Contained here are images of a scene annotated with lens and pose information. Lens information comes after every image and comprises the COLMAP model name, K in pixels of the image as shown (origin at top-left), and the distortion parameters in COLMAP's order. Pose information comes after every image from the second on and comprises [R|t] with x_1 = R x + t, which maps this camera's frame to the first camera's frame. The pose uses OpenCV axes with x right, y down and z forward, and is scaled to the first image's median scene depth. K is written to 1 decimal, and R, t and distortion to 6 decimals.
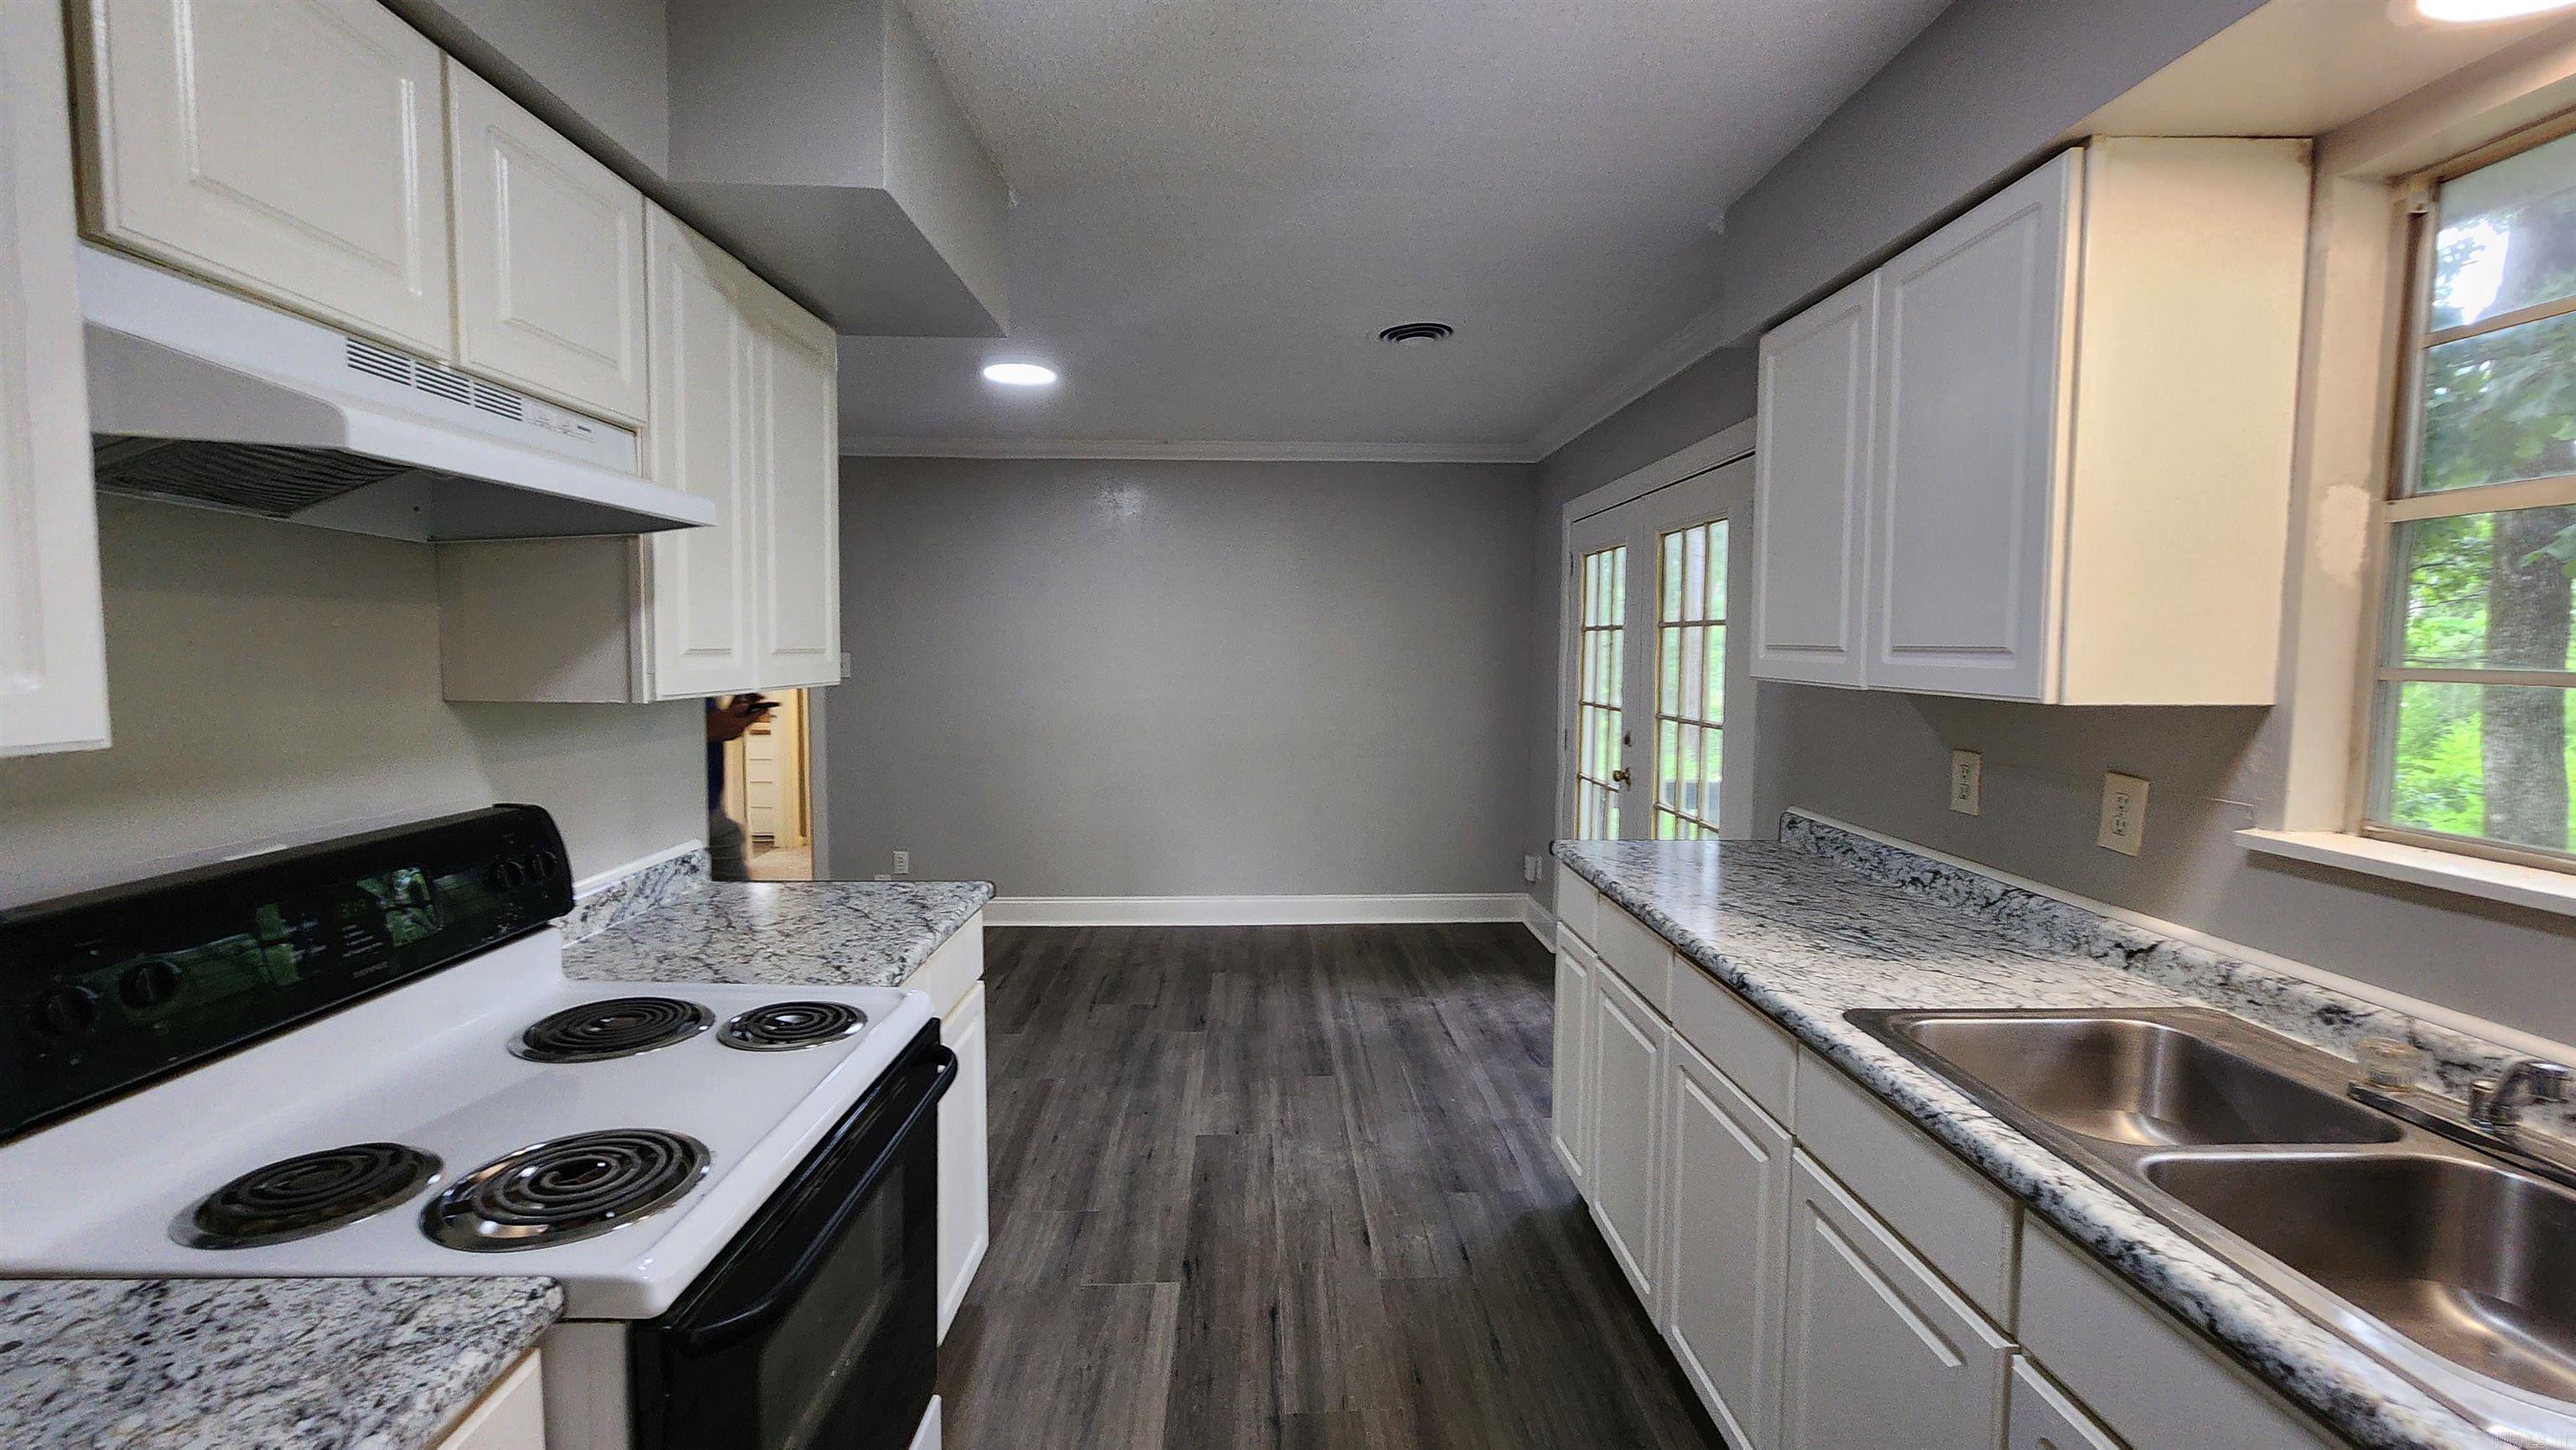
lens RADIAL K [[1096.5, 0, 1271.2], [0, 1096.5, 717.7], [0, 0, 1]] dist [0.007641, -0.000266]
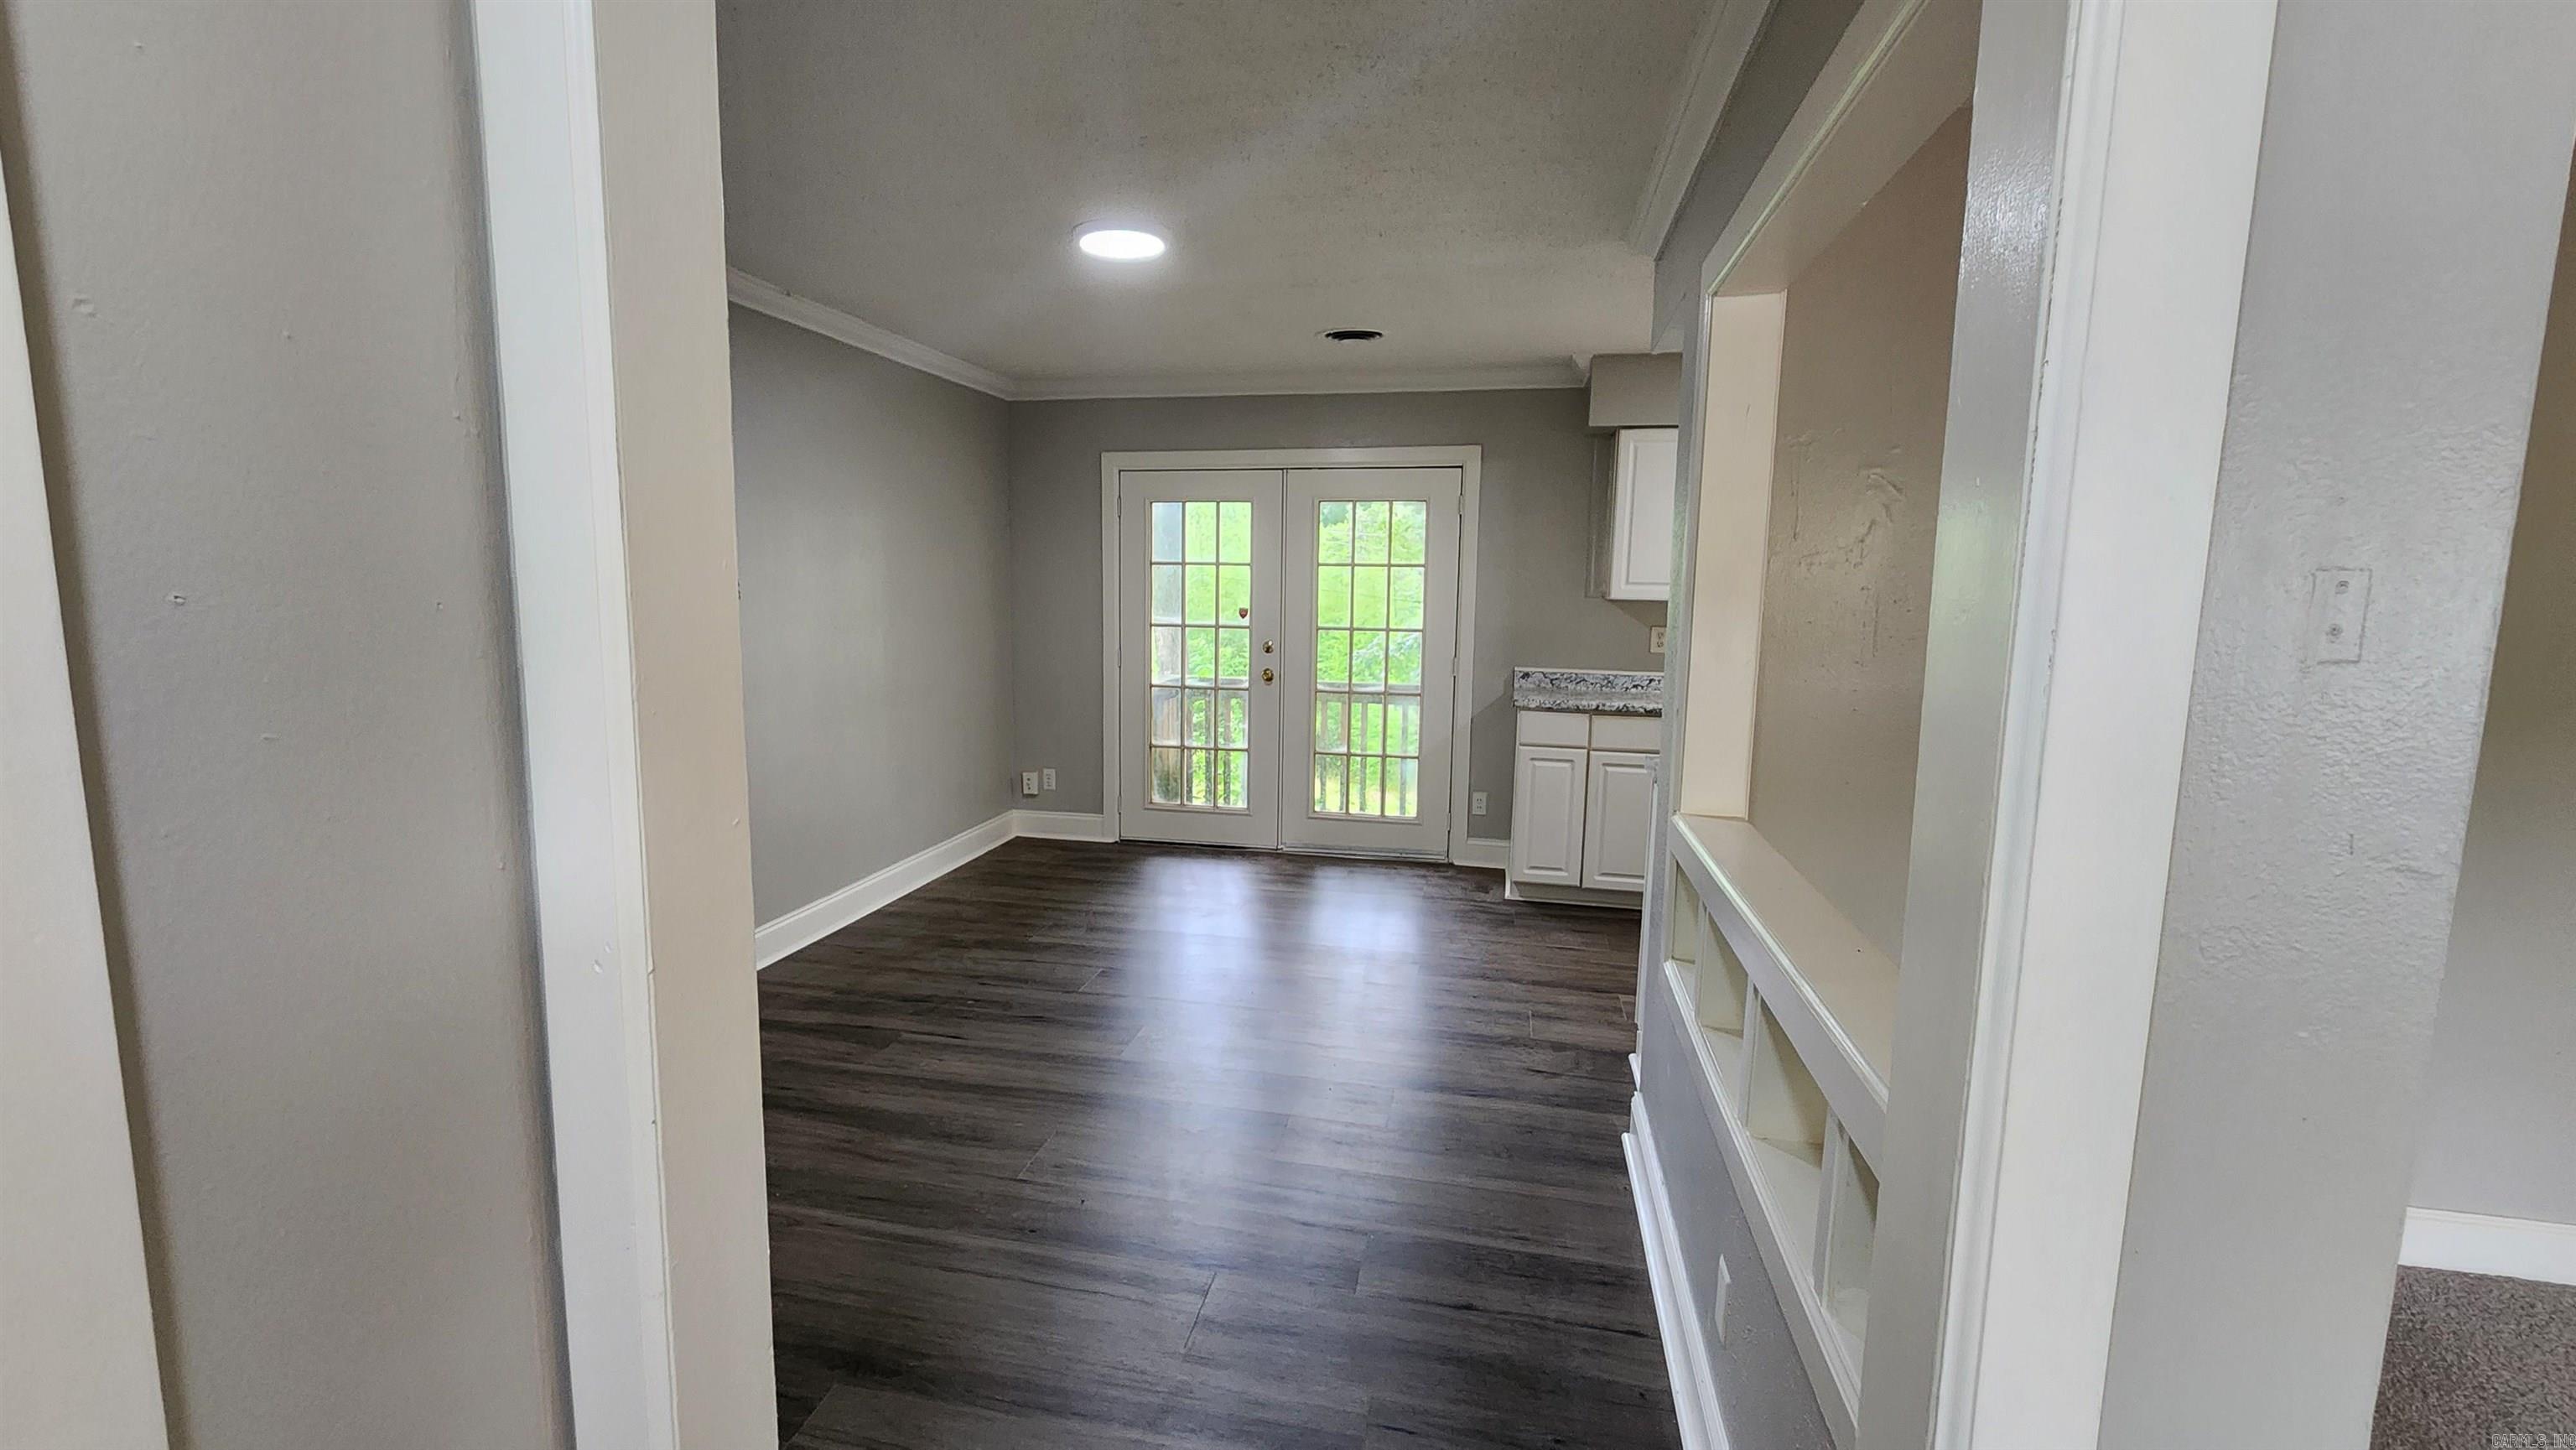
lens RADIAL K [[1096.5, 0, 1271.2], [0, 1096.5, 717.7], [0, 0, 1]] dist [0.007641, -0.000266]
pose [[0.240429, -0.131289, 0.961747, -1.749336], [0.060812, 0.990902, 0.120066, -0.103003], [-0.968760, 0.029618, 0.246225, 1.148197]]
